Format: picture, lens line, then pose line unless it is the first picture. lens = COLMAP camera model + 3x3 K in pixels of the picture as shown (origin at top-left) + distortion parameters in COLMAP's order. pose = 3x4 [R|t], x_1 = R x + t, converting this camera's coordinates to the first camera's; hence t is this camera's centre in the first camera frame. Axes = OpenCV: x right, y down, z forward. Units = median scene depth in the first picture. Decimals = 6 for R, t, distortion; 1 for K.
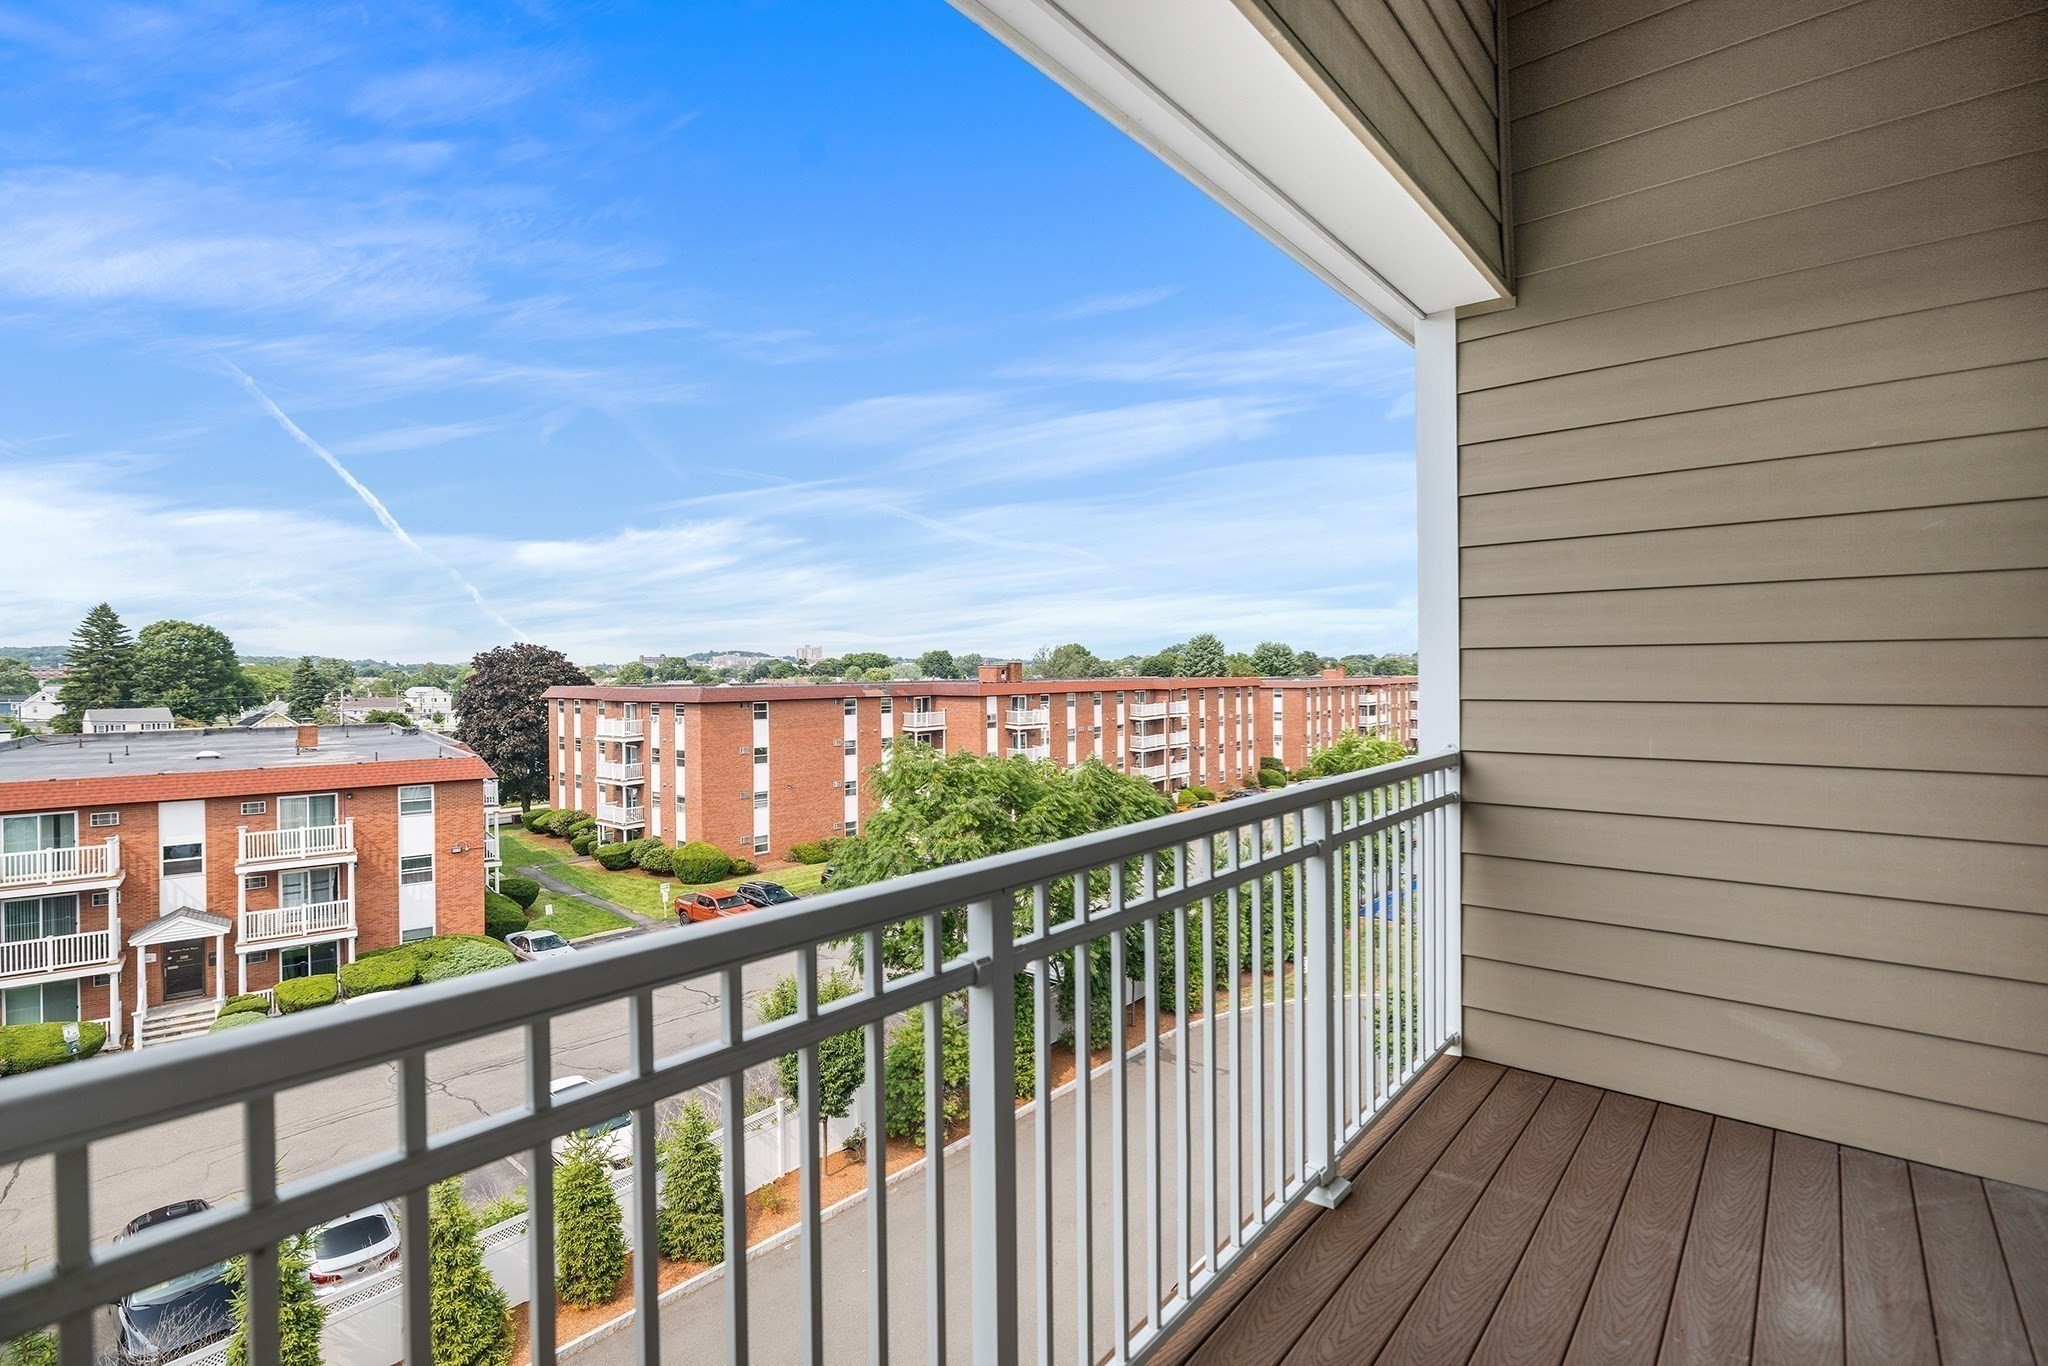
lens RADIAL K [[989.9, 0, 1017.2], [0, 989.9, 675.9], [0, 0, 1]] dist [-0.000713, 0.000162]
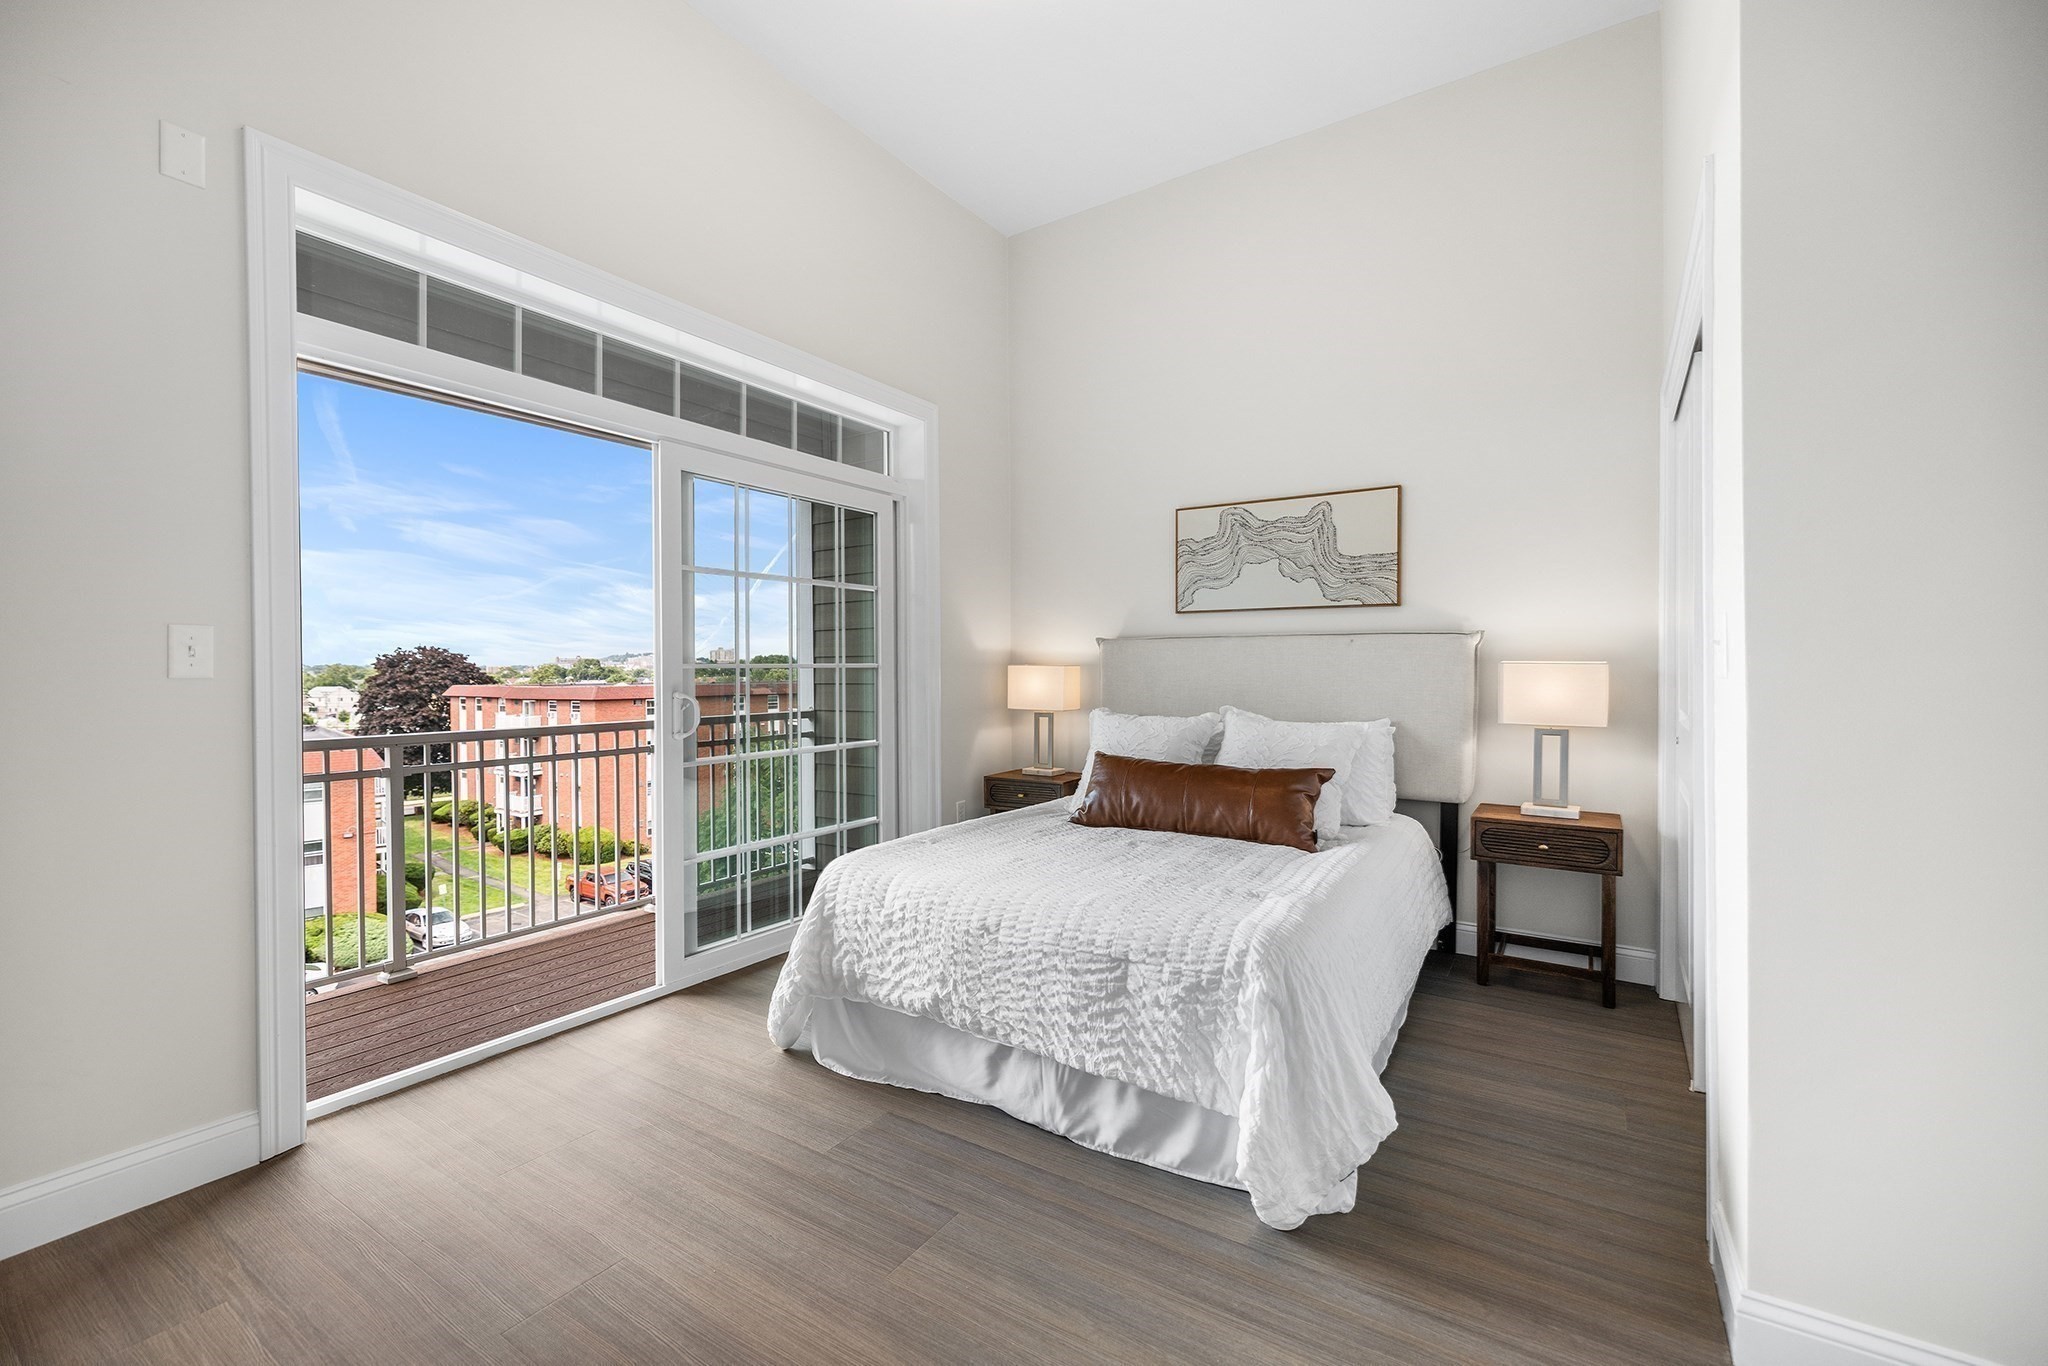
lens RADIAL K [[882.9, 0, 1032.3], [0, 882.9, 669.1], [0, 0, 1]] dist [0.000742, -0.000001]
pose [[0.991312, 0.001374, 0.131521, 0.027545], [-0.000327, 0.999968, -0.007982, 0.000025], [-0.131528, 0.007870, 0.991281, -0.035111]]
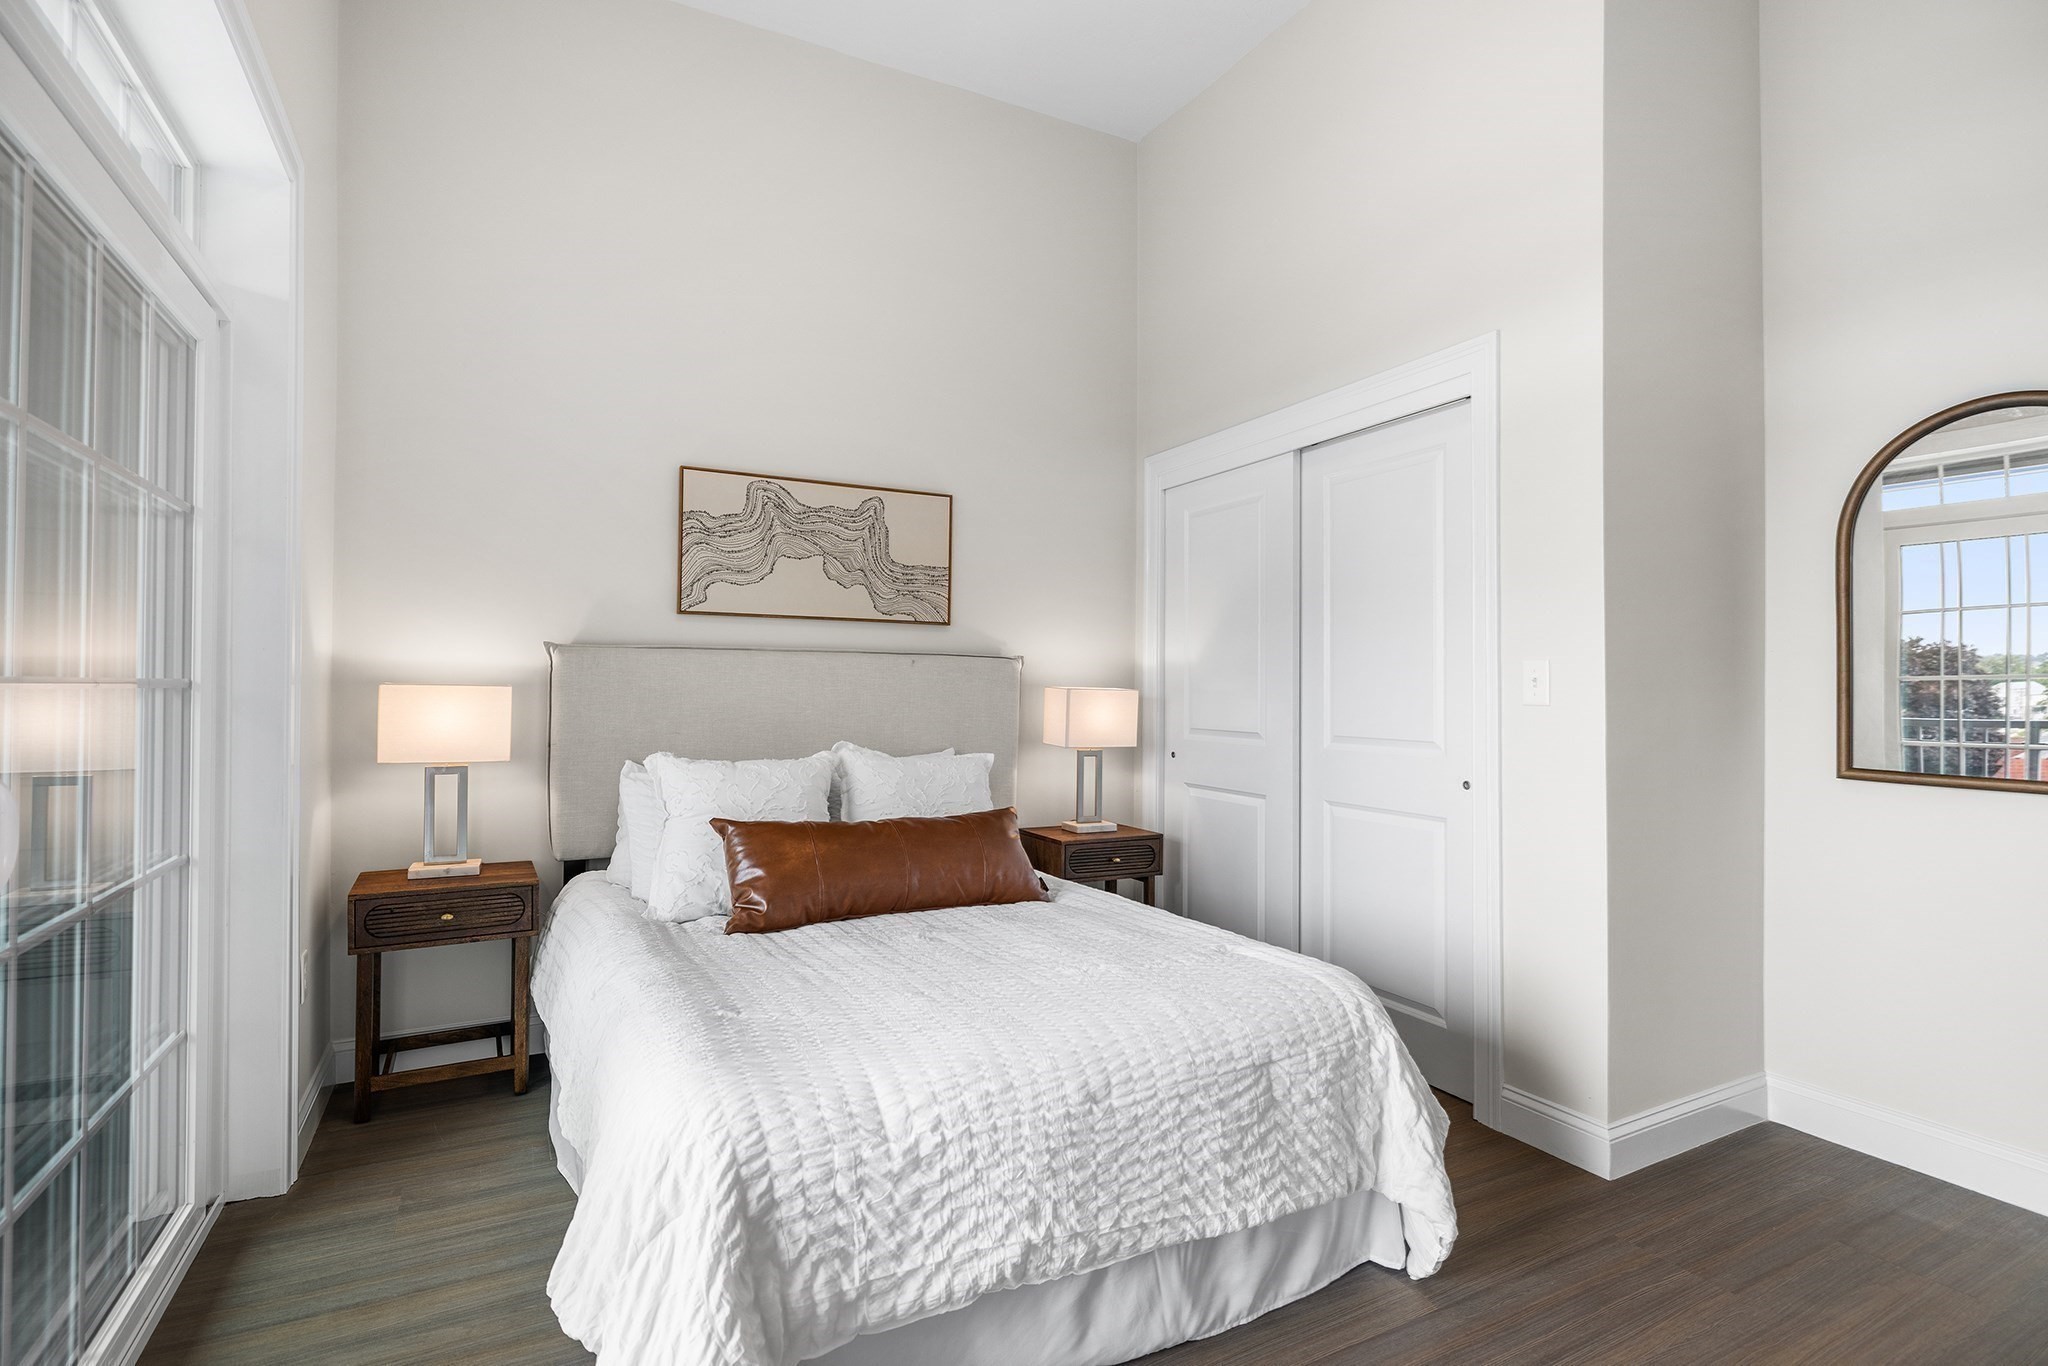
lens RADIAL K [[989.9, 0, 1017.2], [0, 989.9, 675.9], [0, 0, 1]] dist [-0.000713, 0.000162]
pose [[0.361477, 0.019101, 0.932185, -0.419551], [0.000837, 0.999783, -0.020811, -0.006211], [-0.932381, 0.008303, 0.361383, 0.528918]]
